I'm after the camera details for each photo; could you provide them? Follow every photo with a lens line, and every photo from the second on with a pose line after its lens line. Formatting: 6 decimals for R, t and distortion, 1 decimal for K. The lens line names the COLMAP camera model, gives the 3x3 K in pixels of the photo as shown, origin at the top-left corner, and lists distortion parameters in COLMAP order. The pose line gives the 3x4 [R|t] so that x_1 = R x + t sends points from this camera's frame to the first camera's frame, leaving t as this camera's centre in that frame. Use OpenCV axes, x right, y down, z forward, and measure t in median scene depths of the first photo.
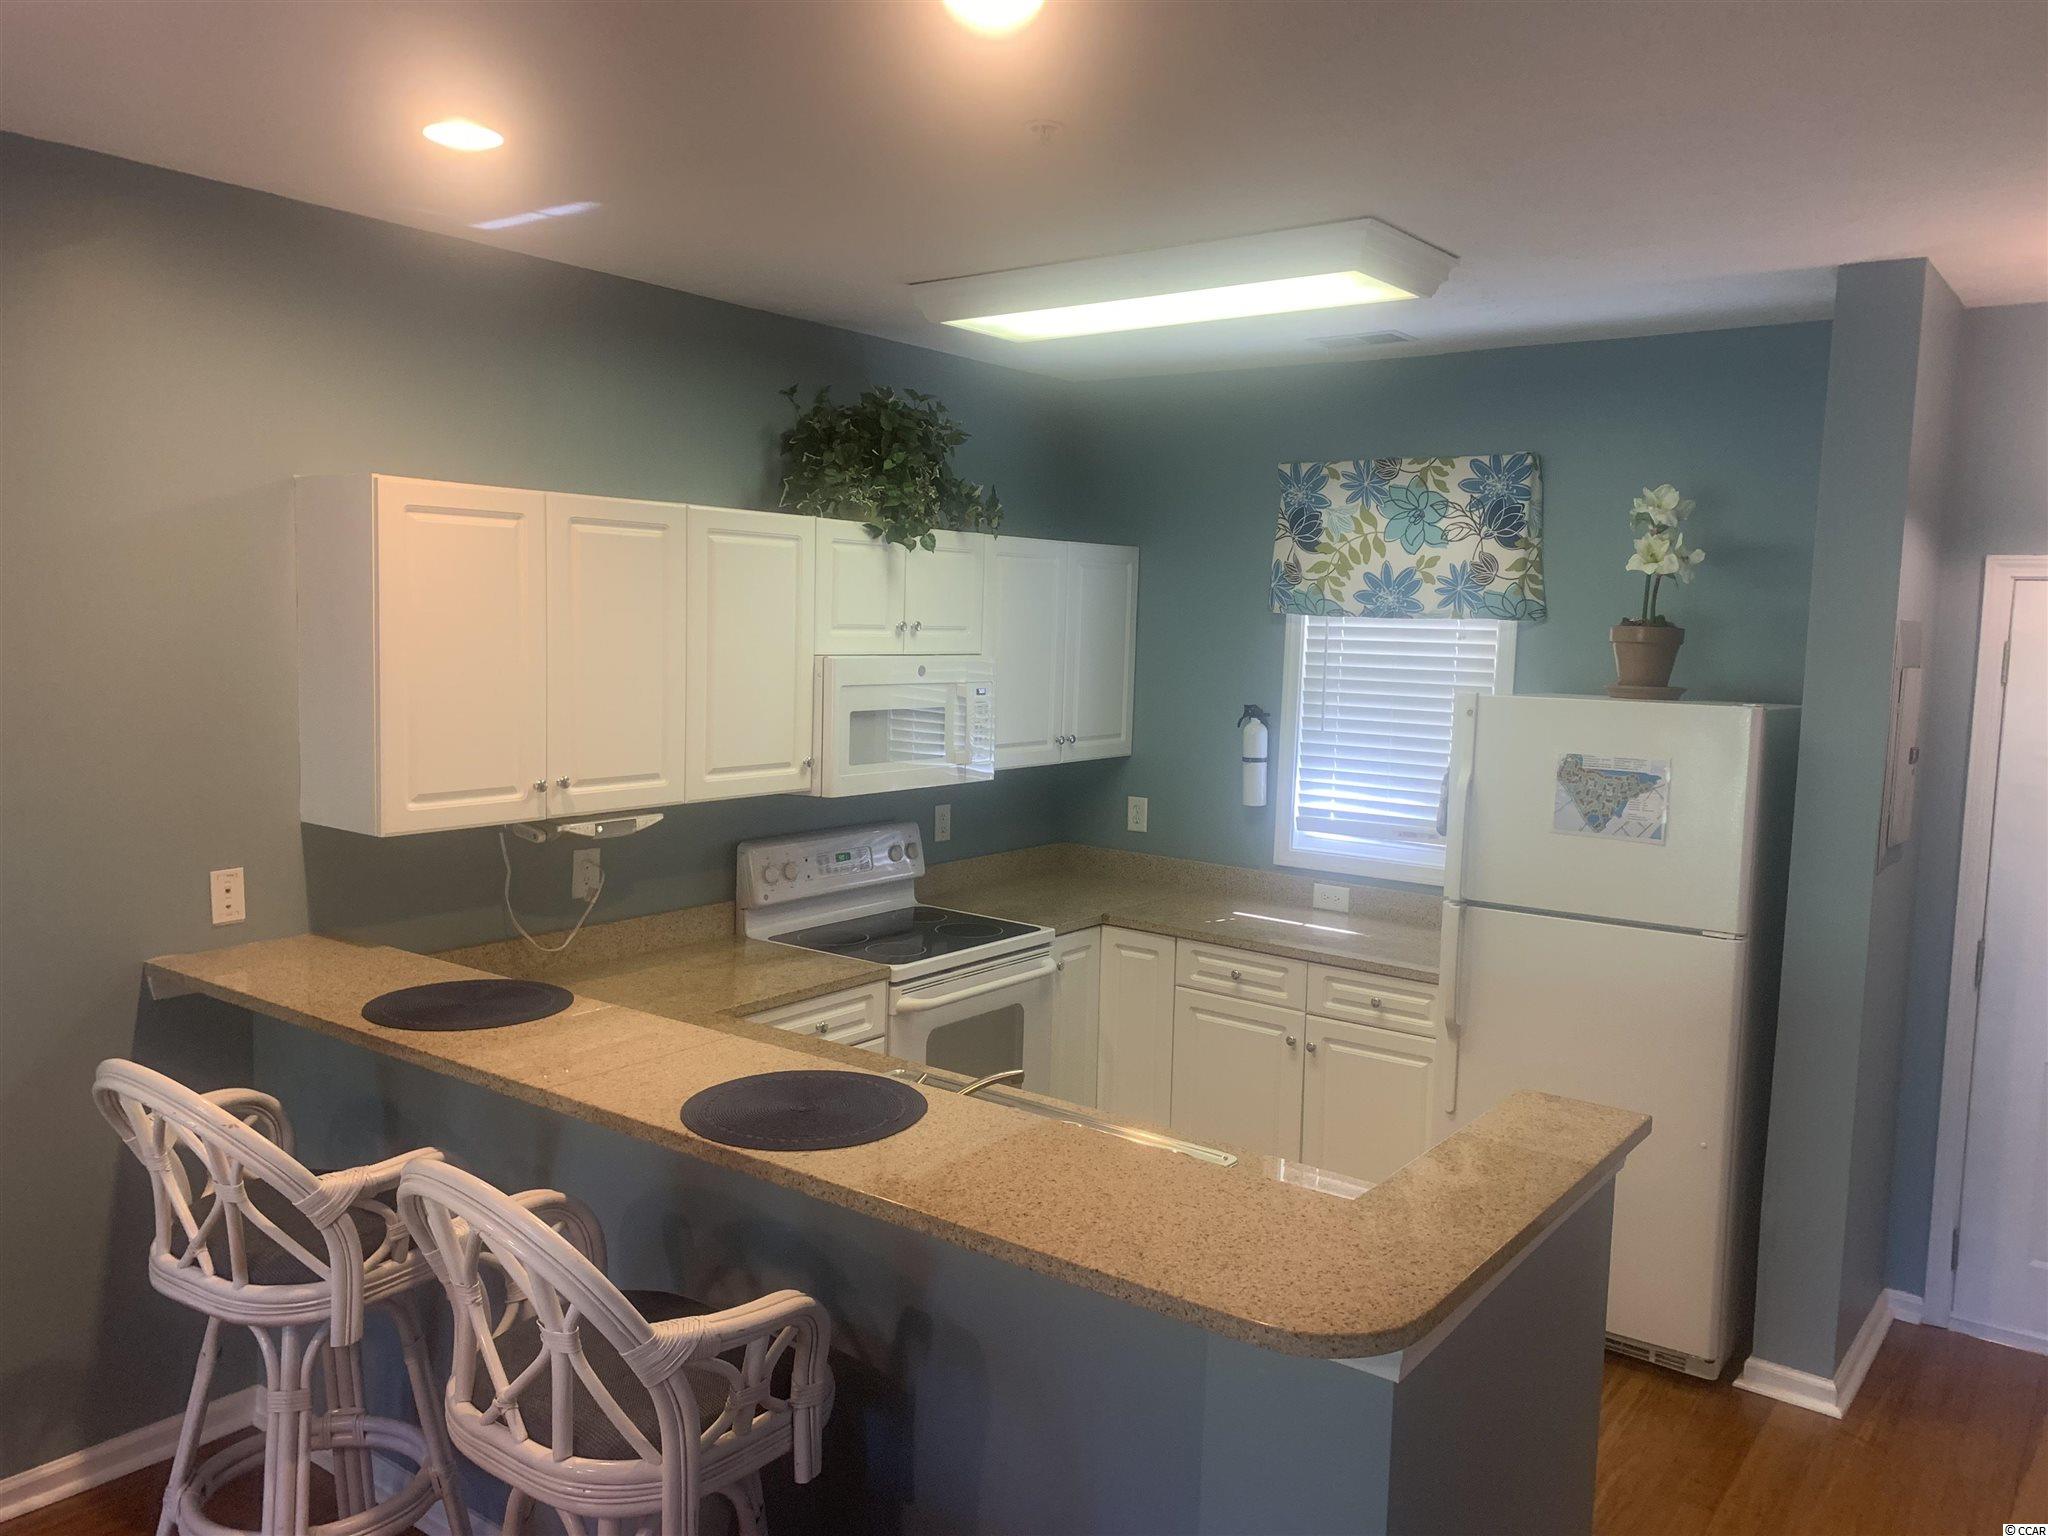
lens RADIAL K [[1536.7, 0, 1076.4], [0, 1536.7, 765.6], [0, 0, 1]] dist [0.113225, -0.191934]
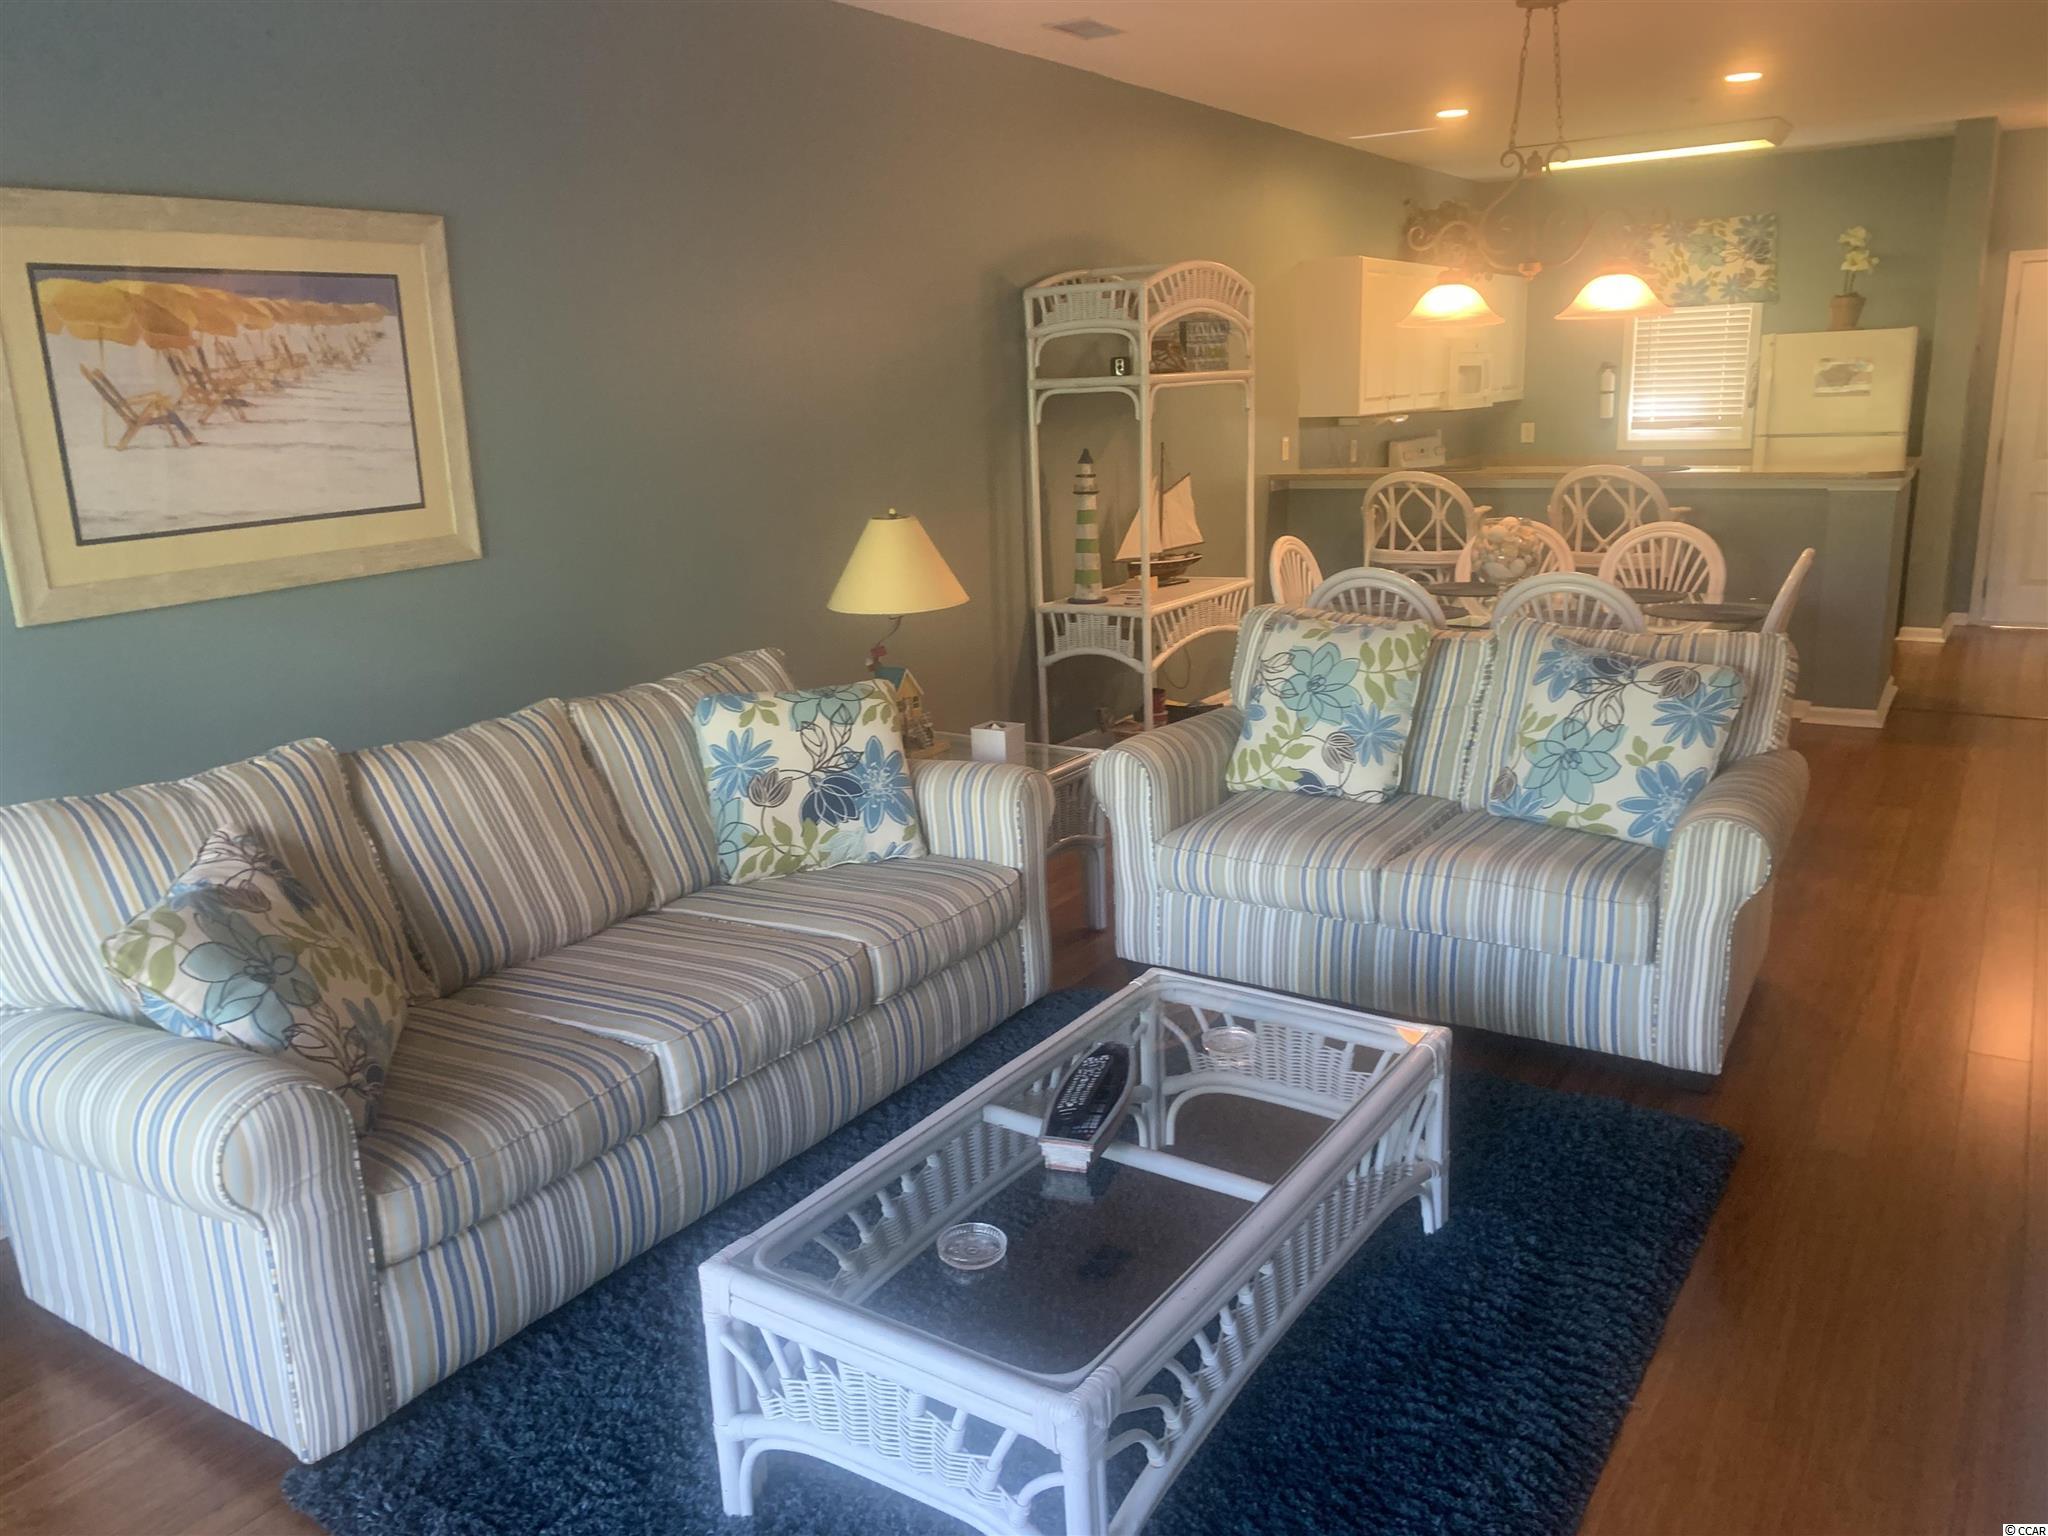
lens RADIAL K [[1568.2, 0, 1024.0], [0, 1568.2, 768.0], [0, 0, 1]] dist [0.007284, 0.003596]
pose [[0.996437, -0.074169, 0.040162, -0.827817], [0.067909, 0.987887, 0.139526, 0.156955], [-0.050024, -0.136302, 0.989404, -1.067007]]
